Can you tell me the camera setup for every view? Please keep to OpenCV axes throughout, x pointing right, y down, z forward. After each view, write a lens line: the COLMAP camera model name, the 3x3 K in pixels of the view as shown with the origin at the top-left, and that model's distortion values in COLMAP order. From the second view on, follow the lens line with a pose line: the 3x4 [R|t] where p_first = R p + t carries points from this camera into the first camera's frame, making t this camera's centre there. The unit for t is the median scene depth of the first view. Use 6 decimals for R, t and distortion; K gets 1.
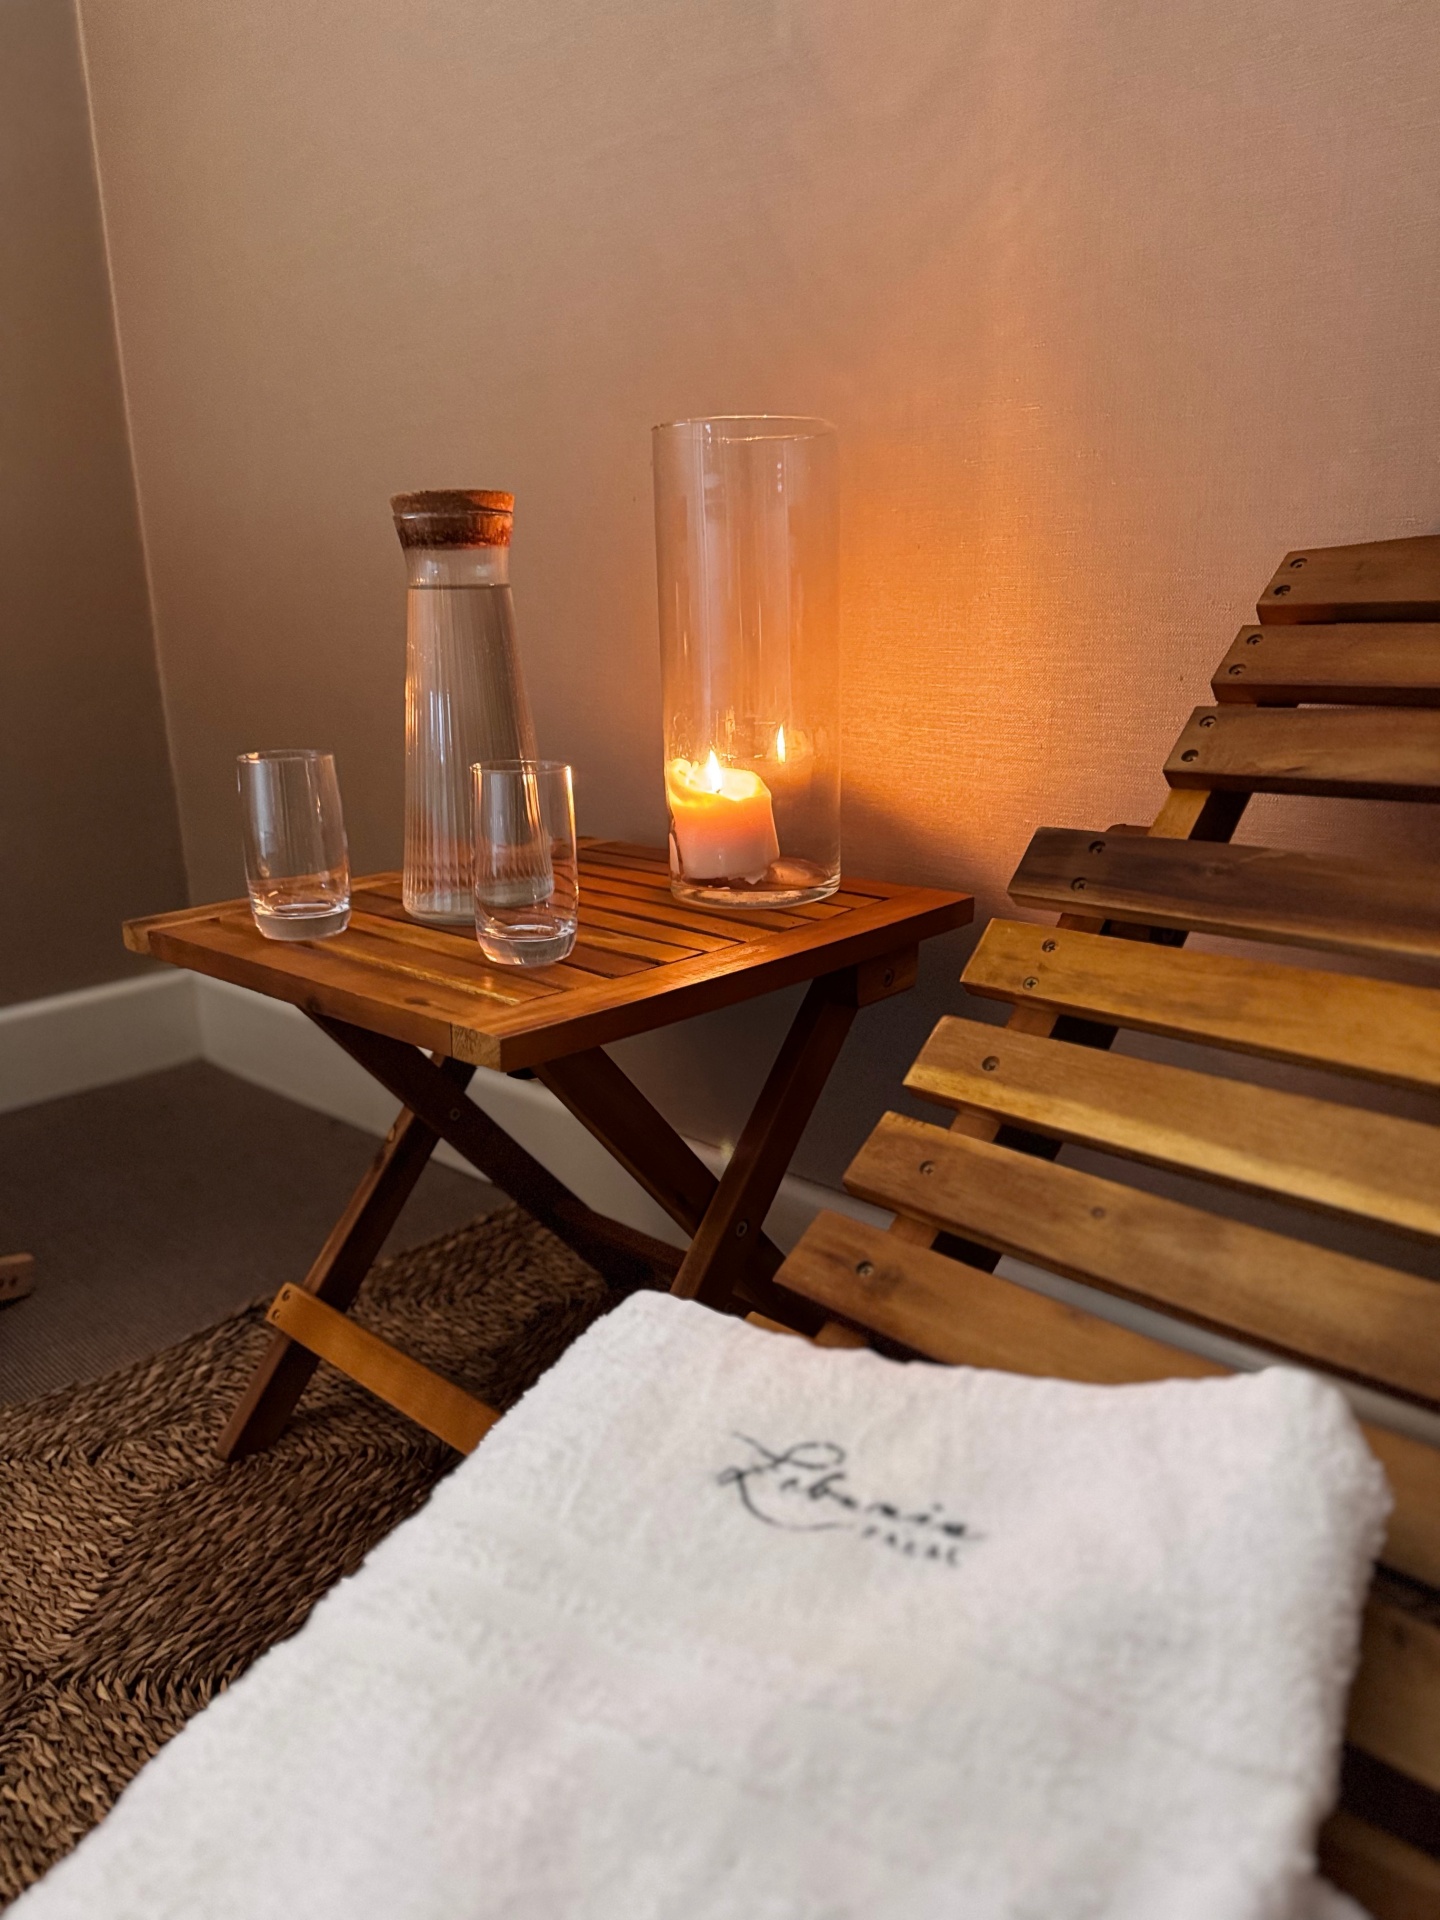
lens RADIAL K [[1408.2, 0, 720.0], [0, 1408.2, 960.0], [0, 0, 1]] dist [0.000780, -0.000133]
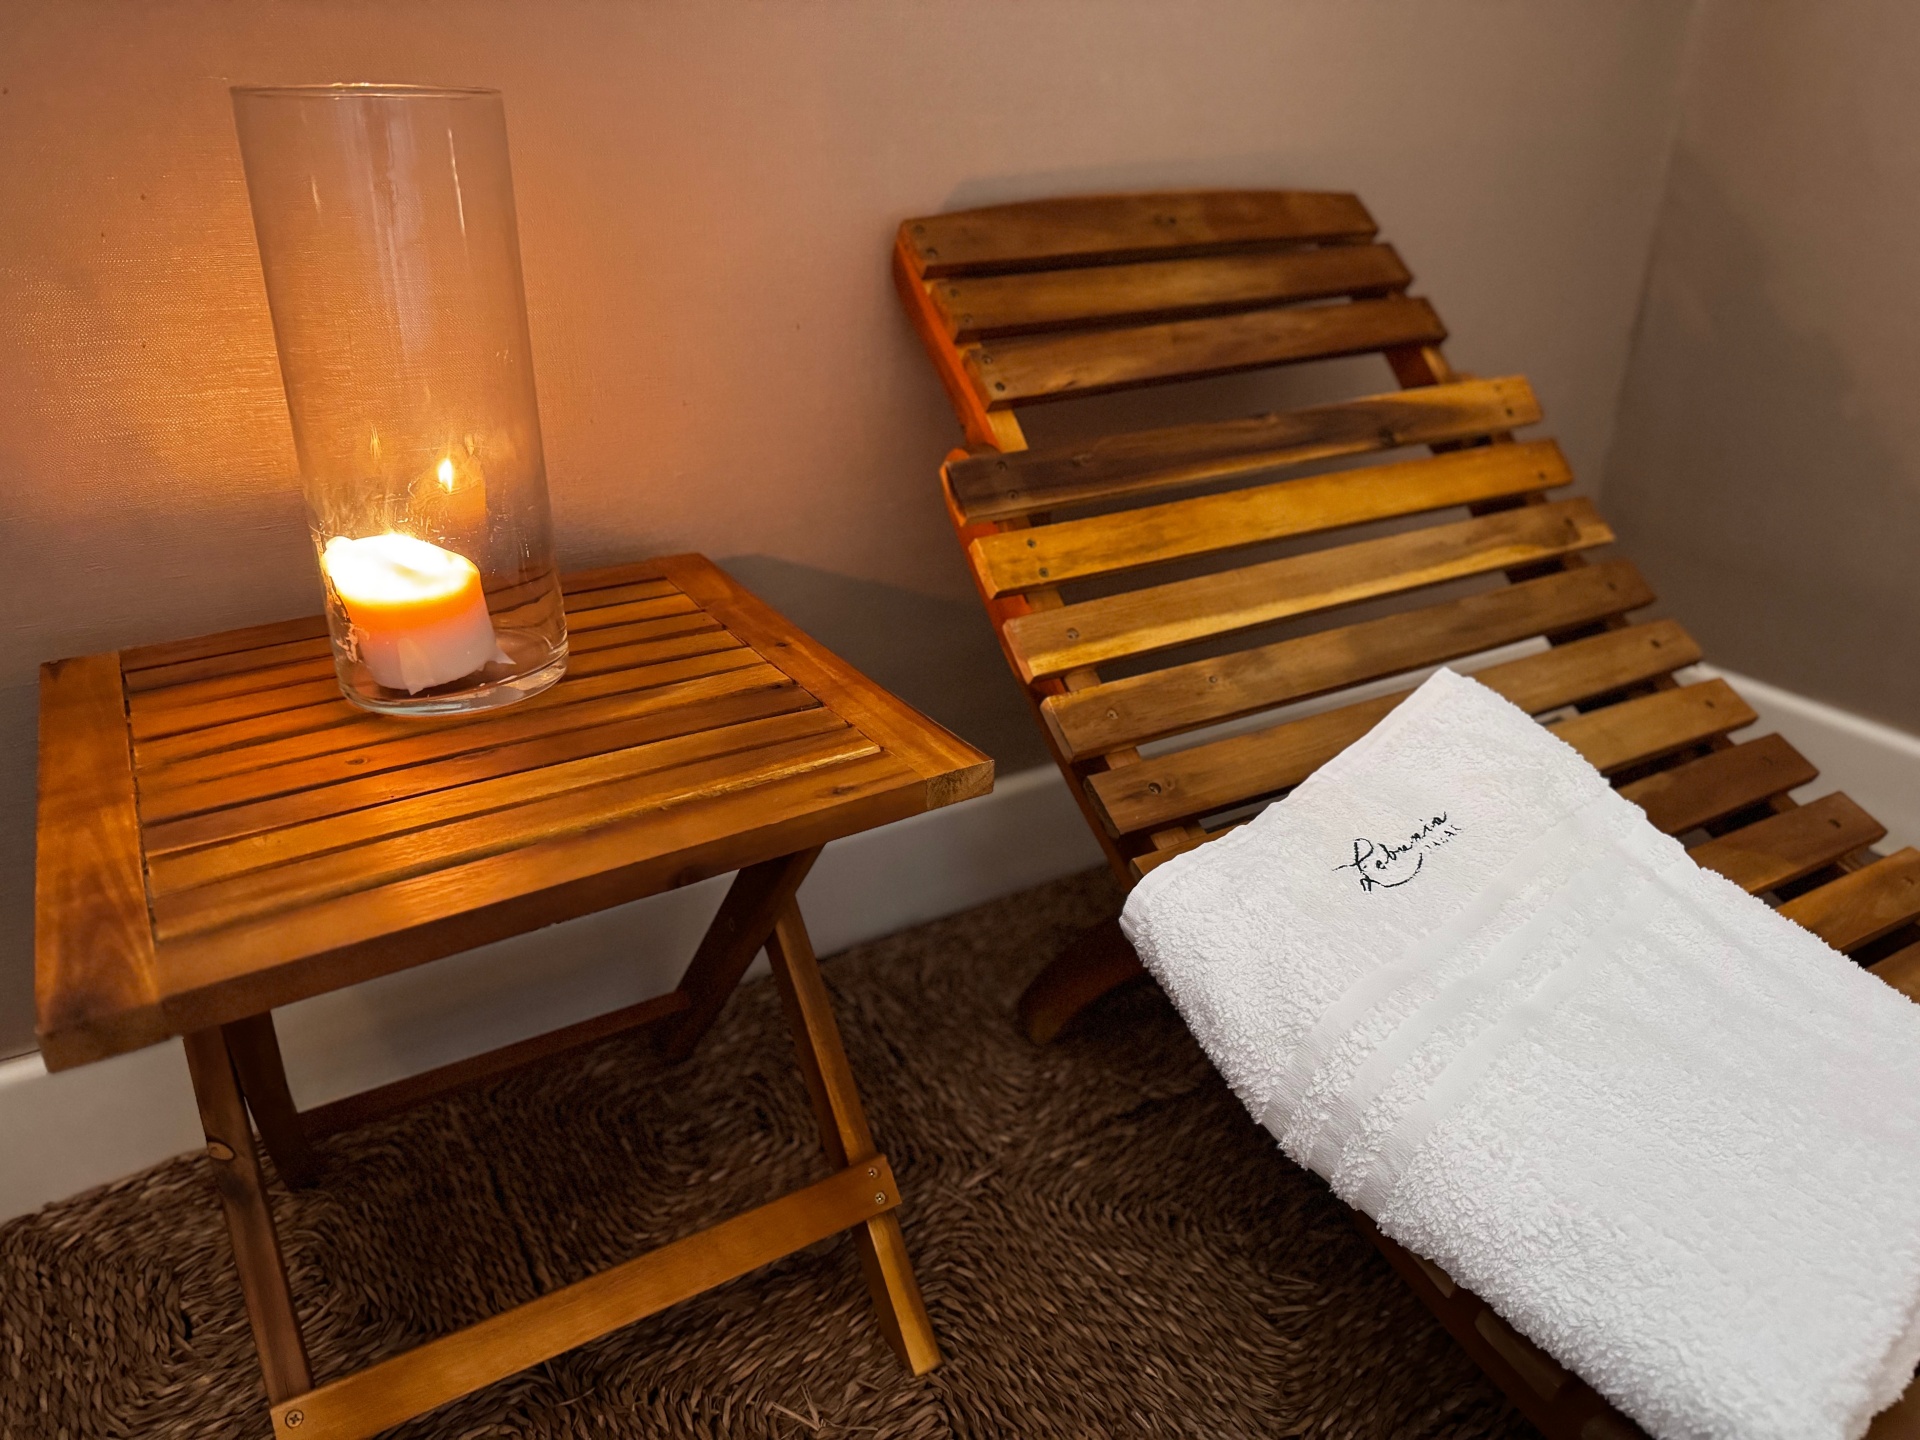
lens RADIAL K [[1408.2, 0, 960.0], [0, 1408.2, 720.0], [0, 0, 1]] dist [0.000780, -0.000133]
pose [[0.240368, -0.378636, 0.893789, -1.233485], [0.237919, 0.915678, 0.323925, -0.361245], [-0.941073, 0.134788, 0.310184, 0.776699]]
